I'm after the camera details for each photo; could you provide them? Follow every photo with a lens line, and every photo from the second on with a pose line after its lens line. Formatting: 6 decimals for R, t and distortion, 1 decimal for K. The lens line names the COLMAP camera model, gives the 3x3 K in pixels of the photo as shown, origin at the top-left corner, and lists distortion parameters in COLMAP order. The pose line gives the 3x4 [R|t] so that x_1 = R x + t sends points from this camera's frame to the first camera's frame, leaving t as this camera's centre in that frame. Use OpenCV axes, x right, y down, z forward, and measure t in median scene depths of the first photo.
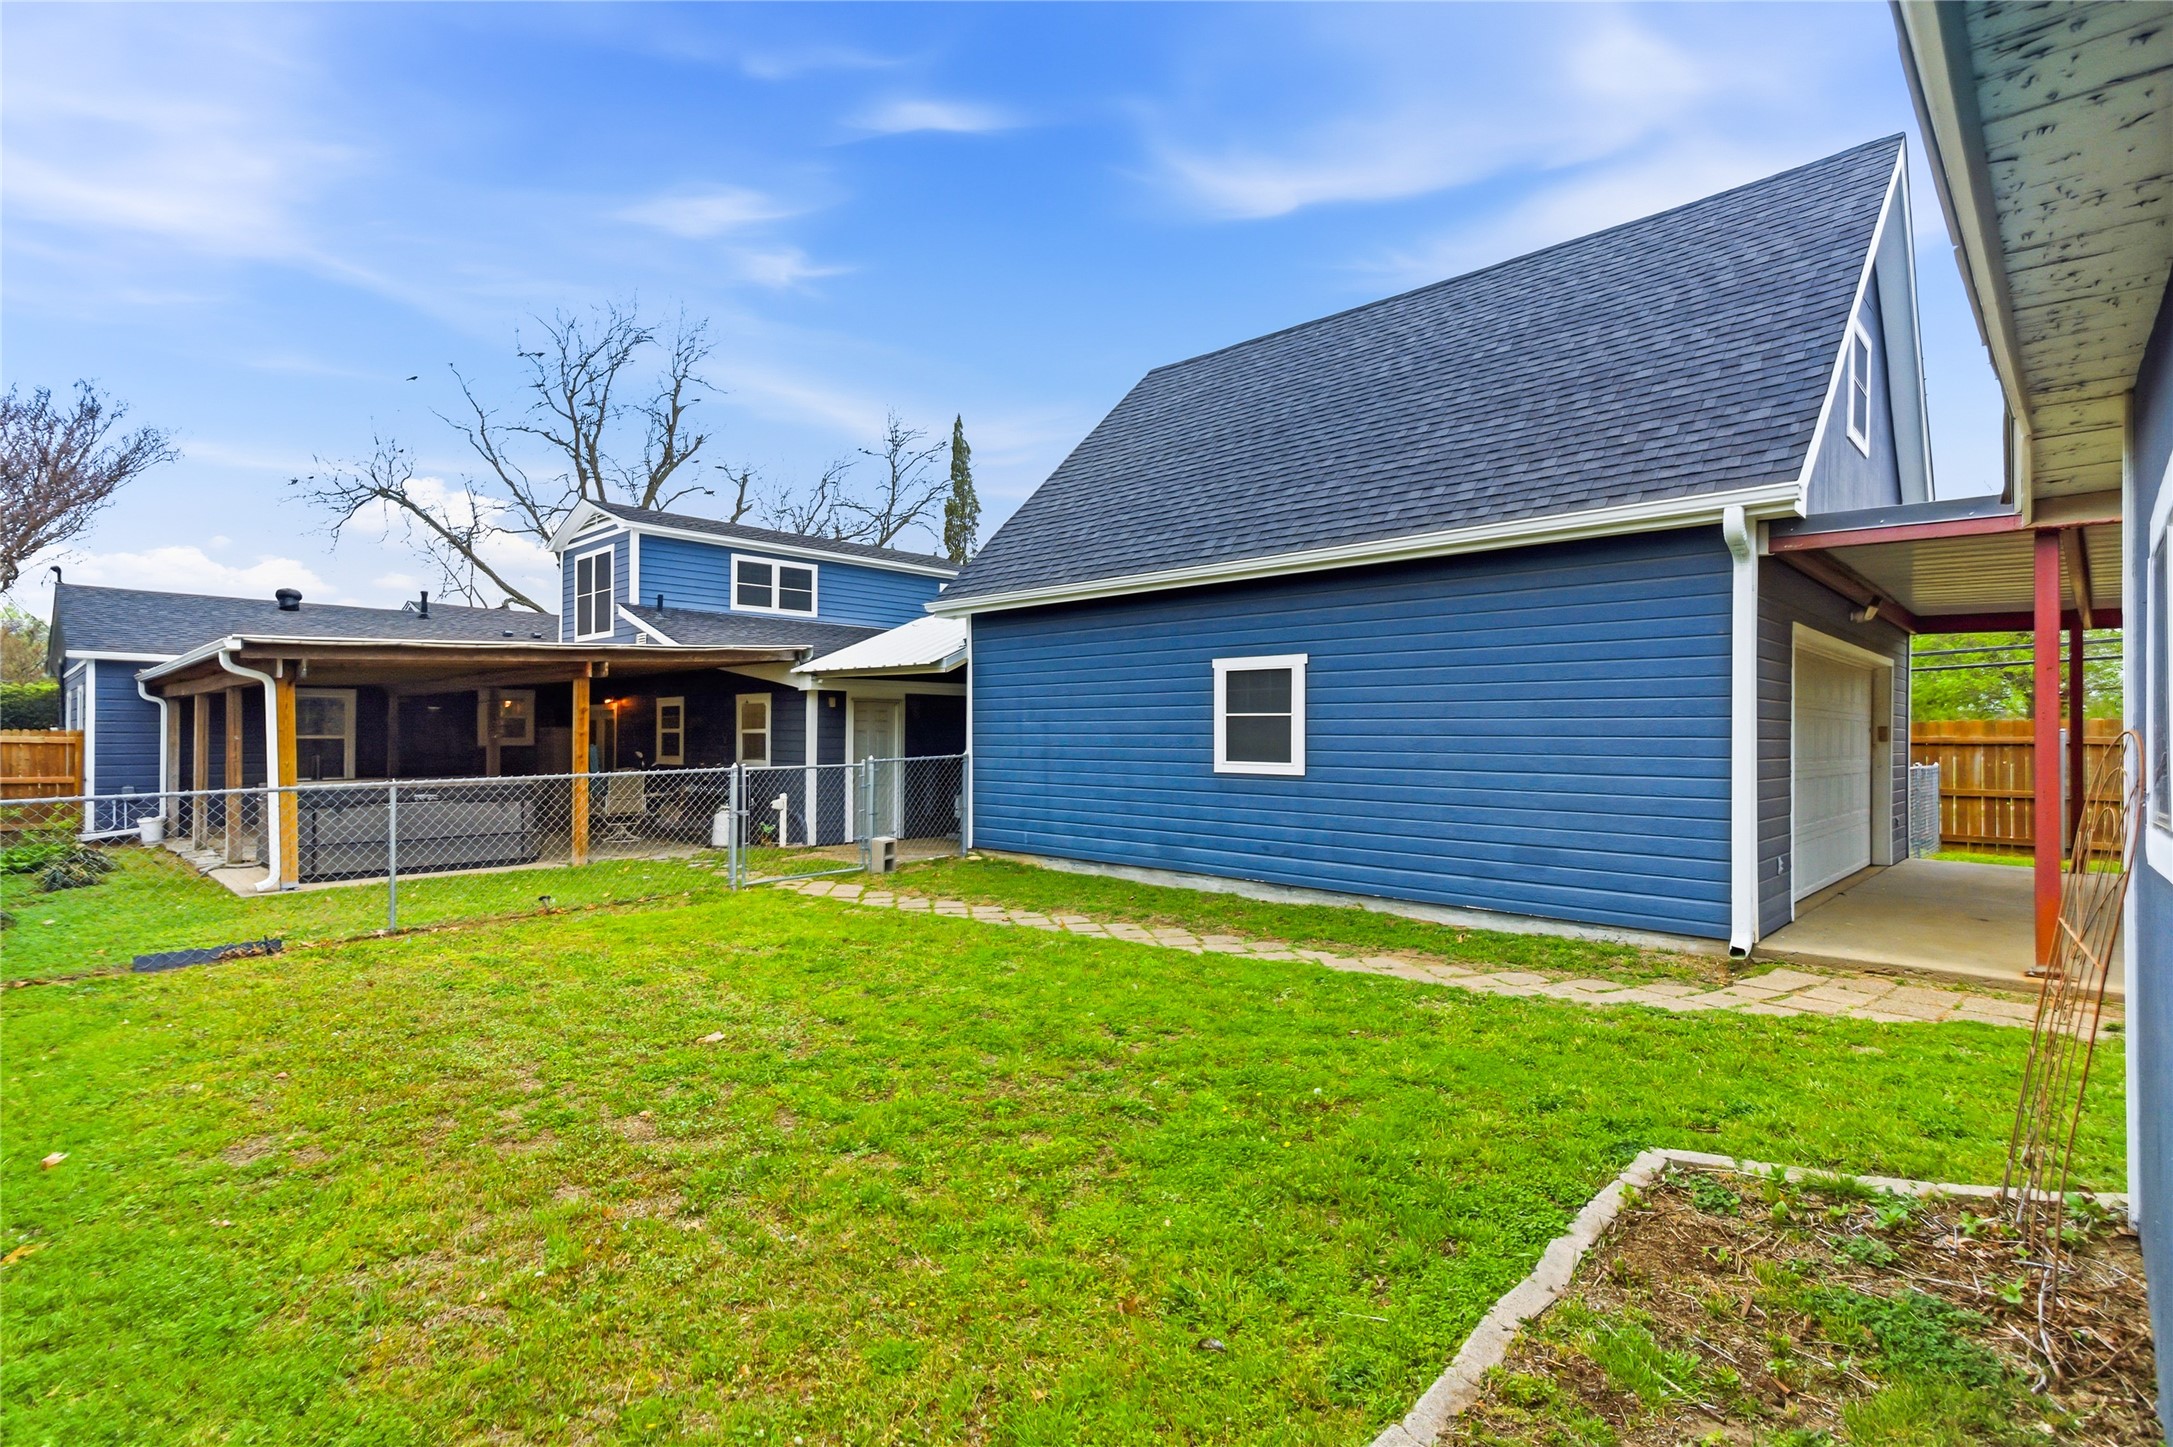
lens RADIAL K [[1047.0, 0, 1076.7], [0, 1047.0, 728.7], [0, 0, 1]] dist [0.015148, 0.002089]
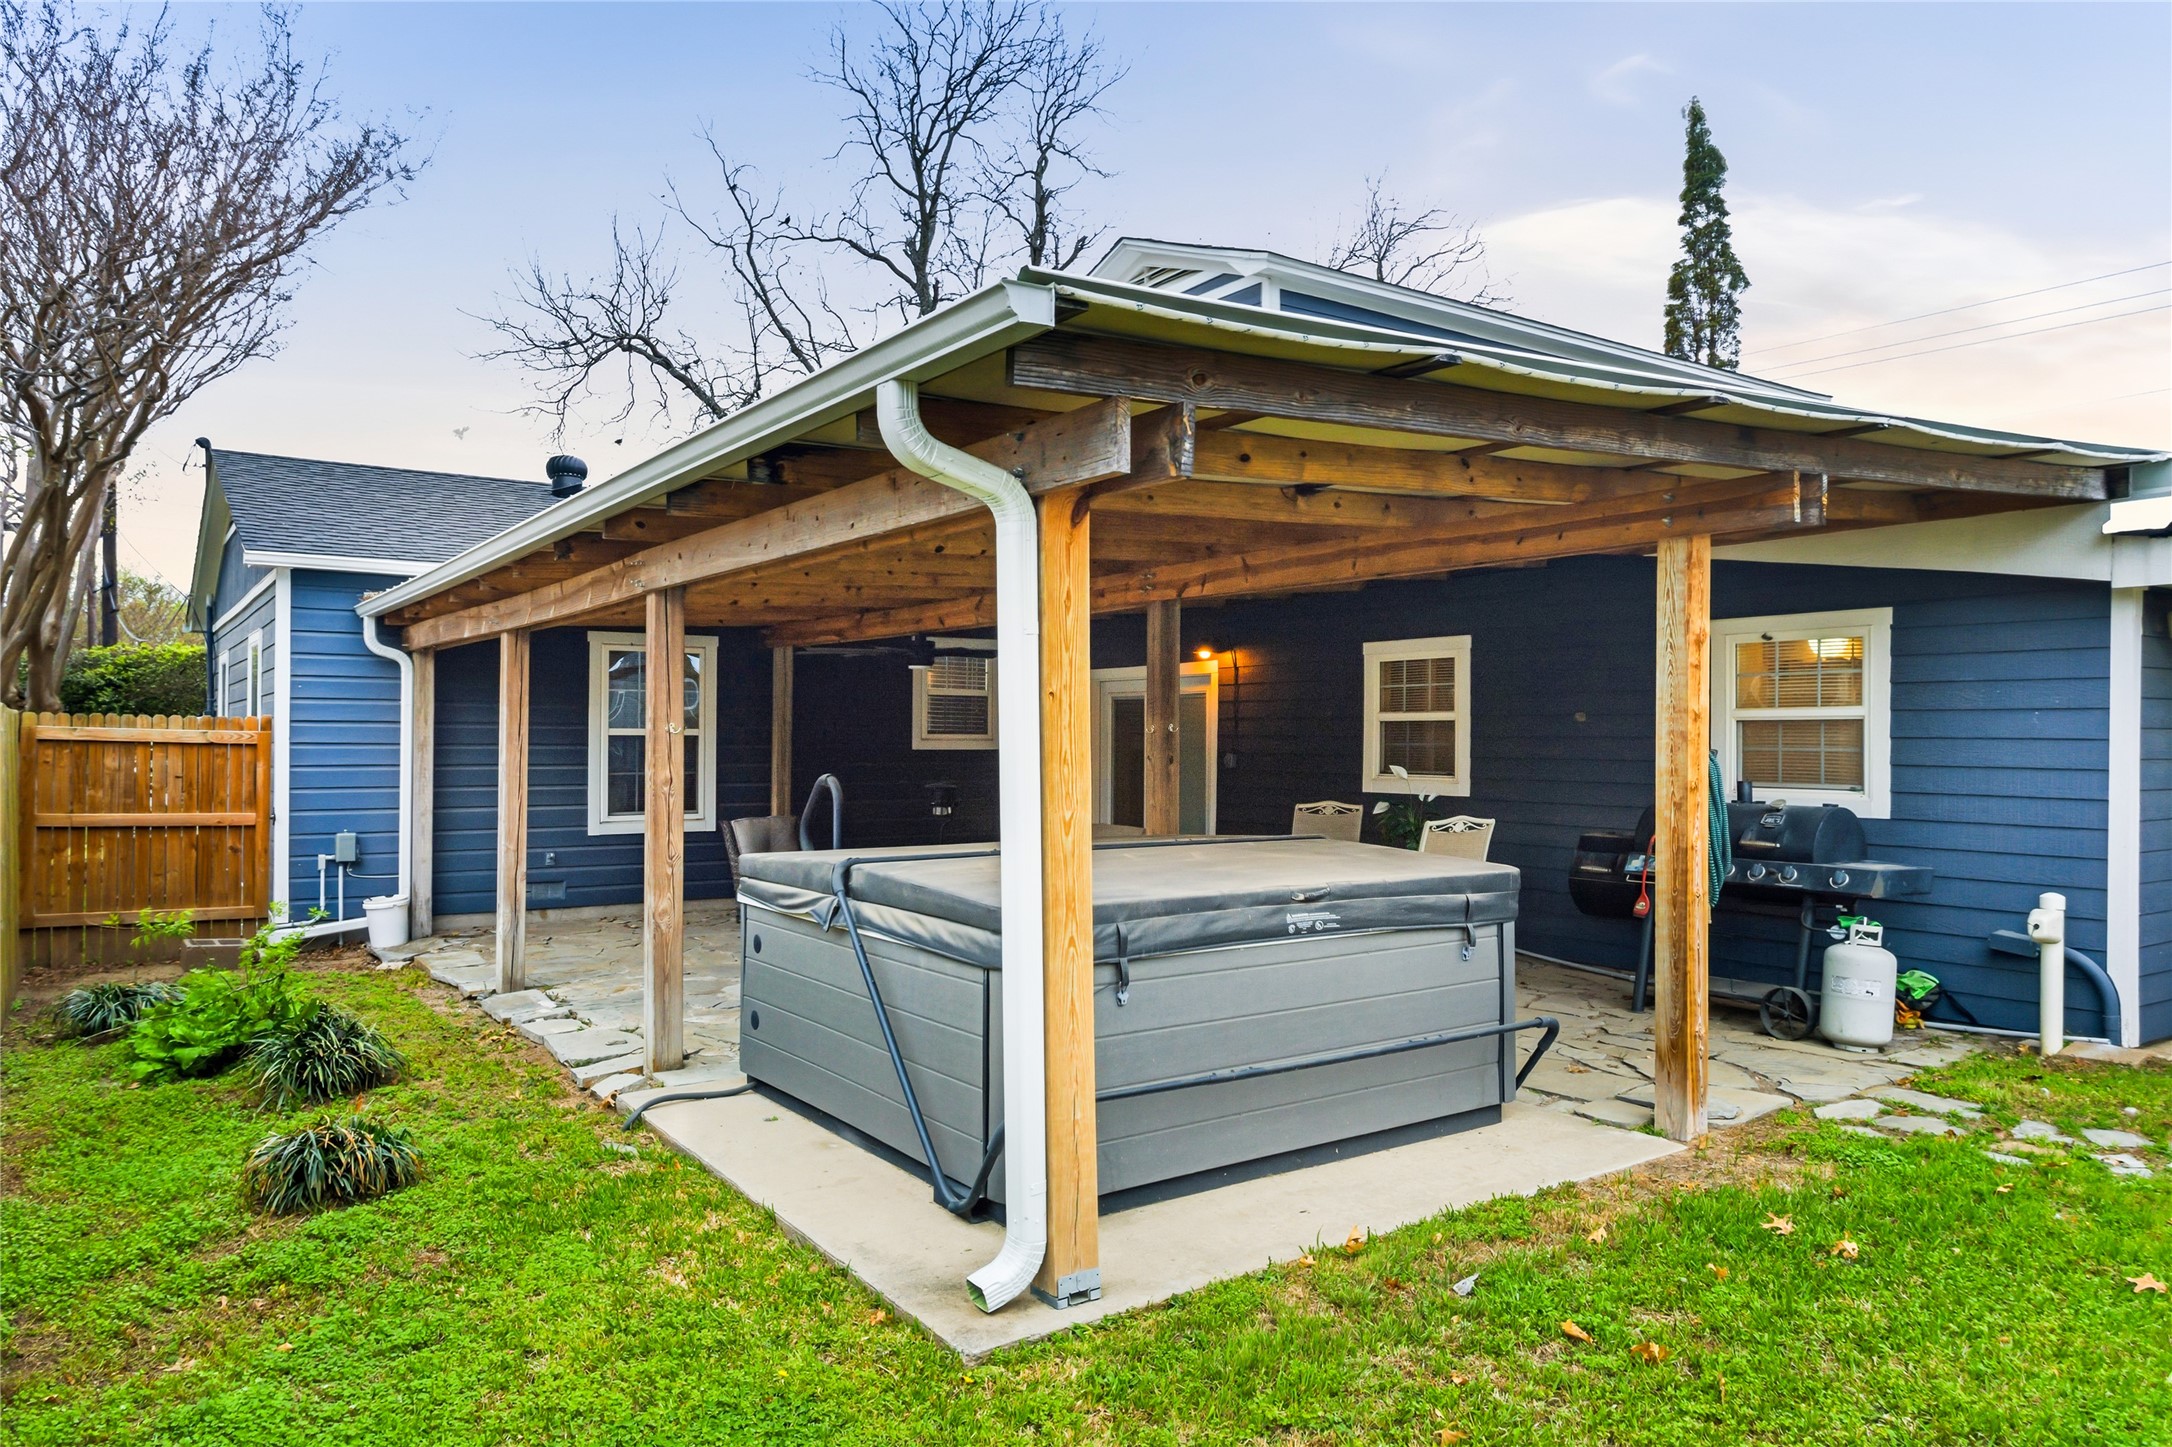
lens RADIAL K [[1452.8, 0, 1083.9], [0, 1452.8, 724.8], [0, 0, 1]] dist [0.003058, 0.002140]
pose [[0.980484, -0.001098, -0.196595, -0.423378], [0.000470, 0.999995, -0.003243, 0.007317], [0.196598, 0.003087, 0.980479, 0.405308]]
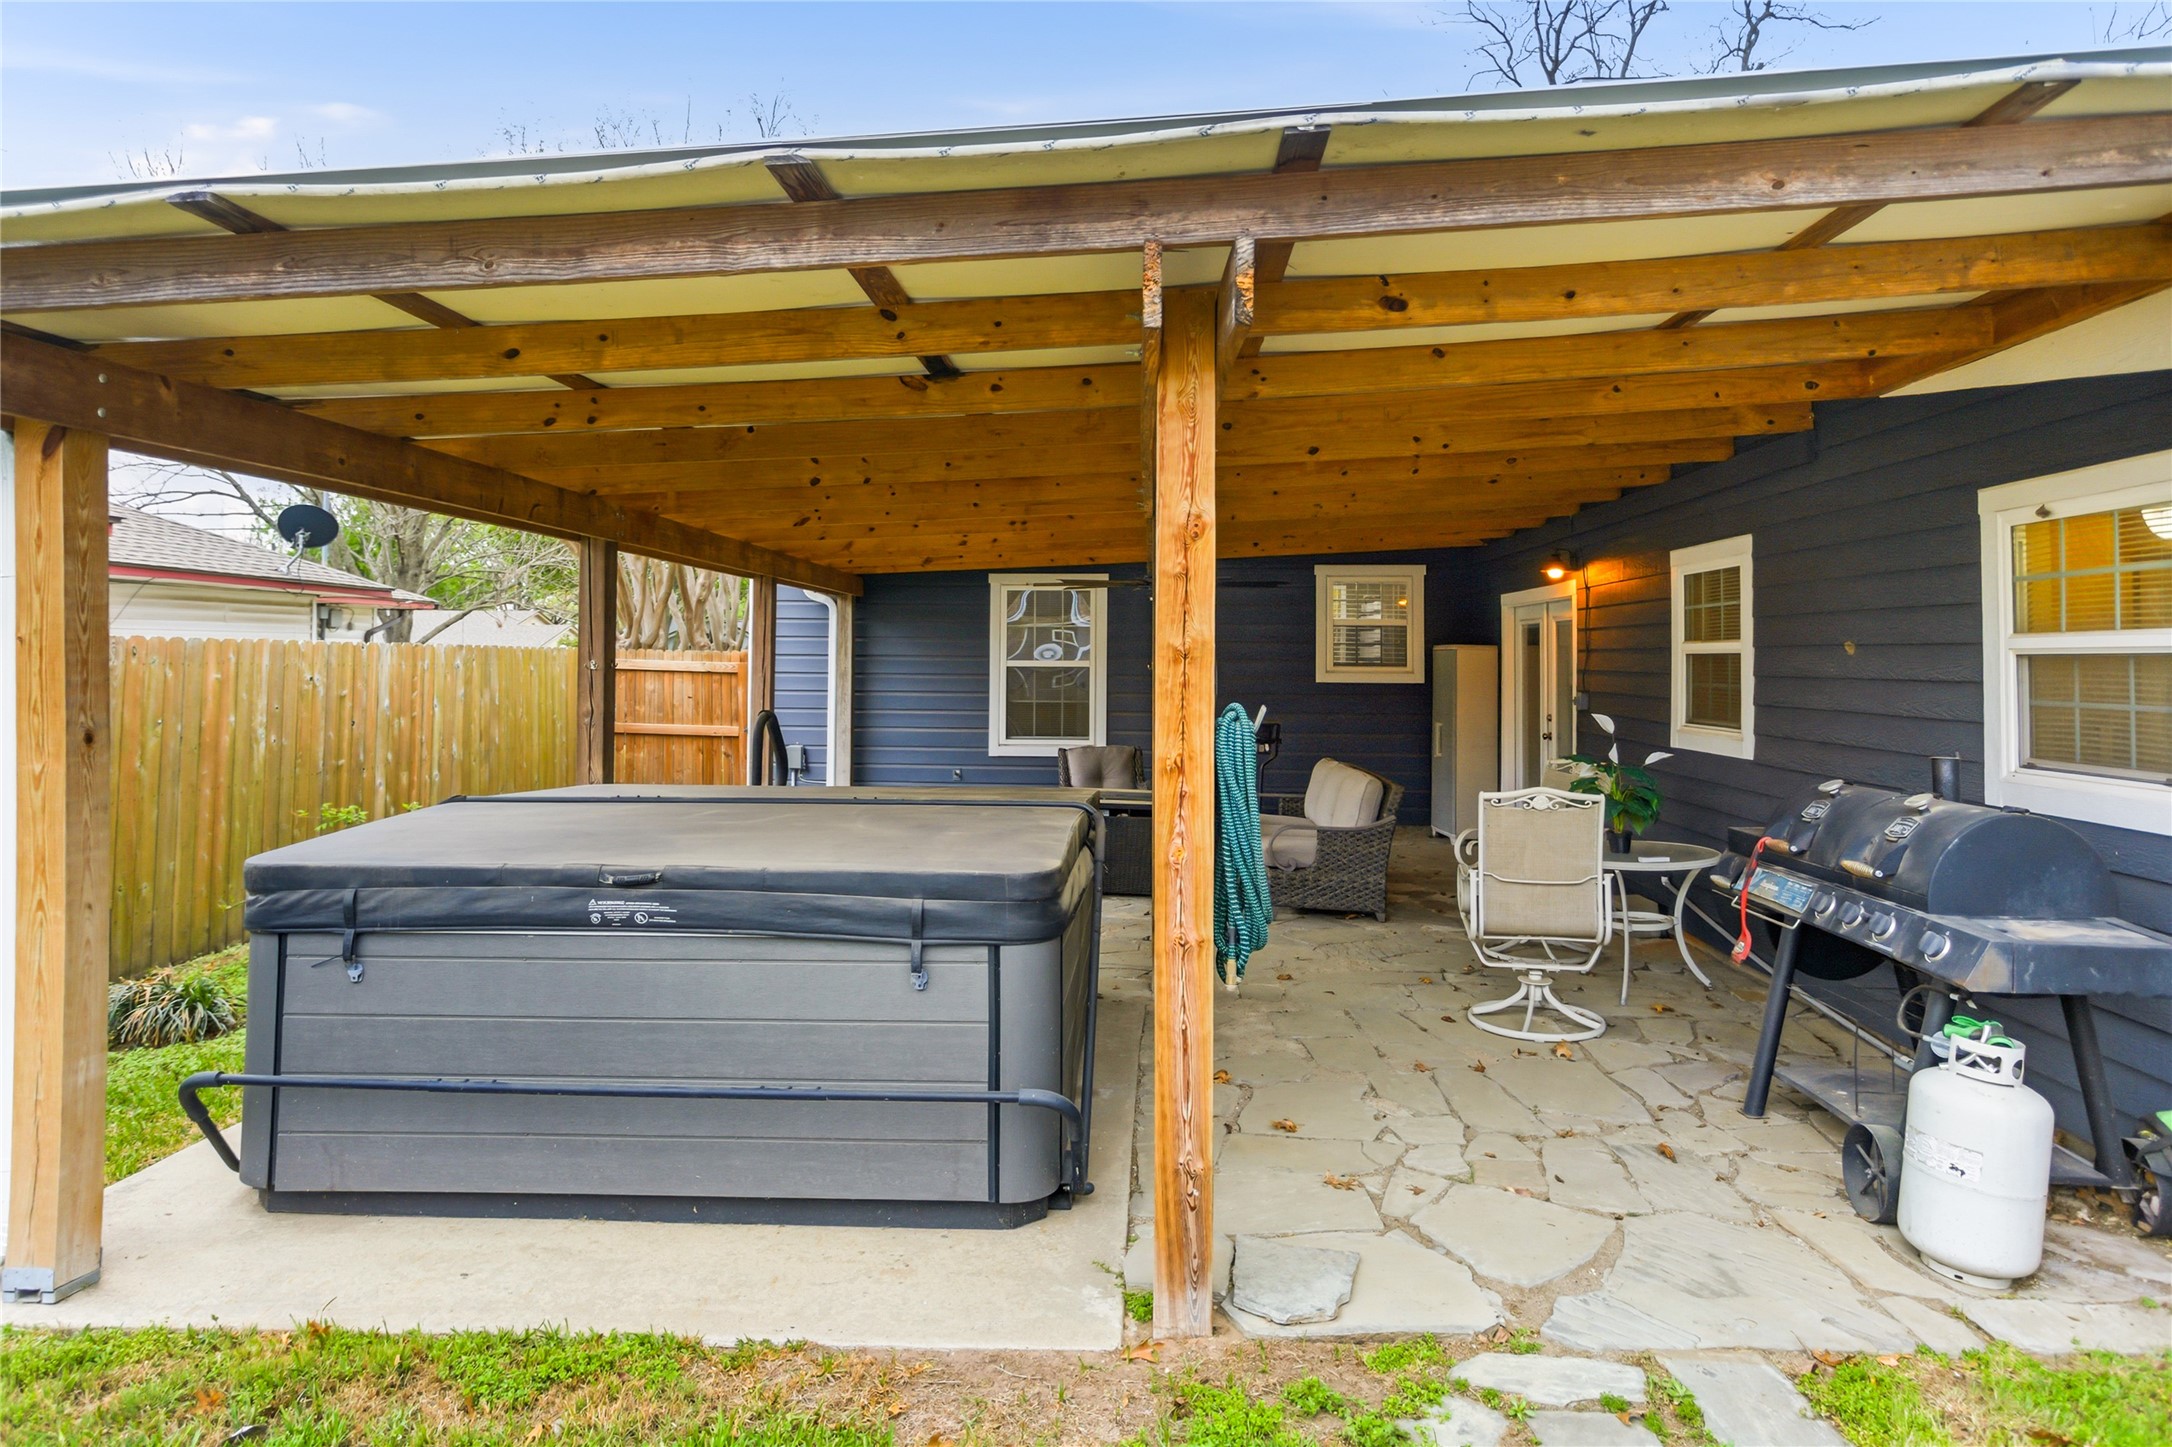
lens RADIAL K [[1317.3, 0, 1066.4], [0, 1317.3, 608.6], [0, 0, 1]] dist [0.003646, -0.002859]
pose [[0.655096, -0.028152, -0.755021, -0.223224], [0.001070, 0.999339, -0.036333, 0.004558], [0.755545, 0.022993, 0.654693, 0.617592]]
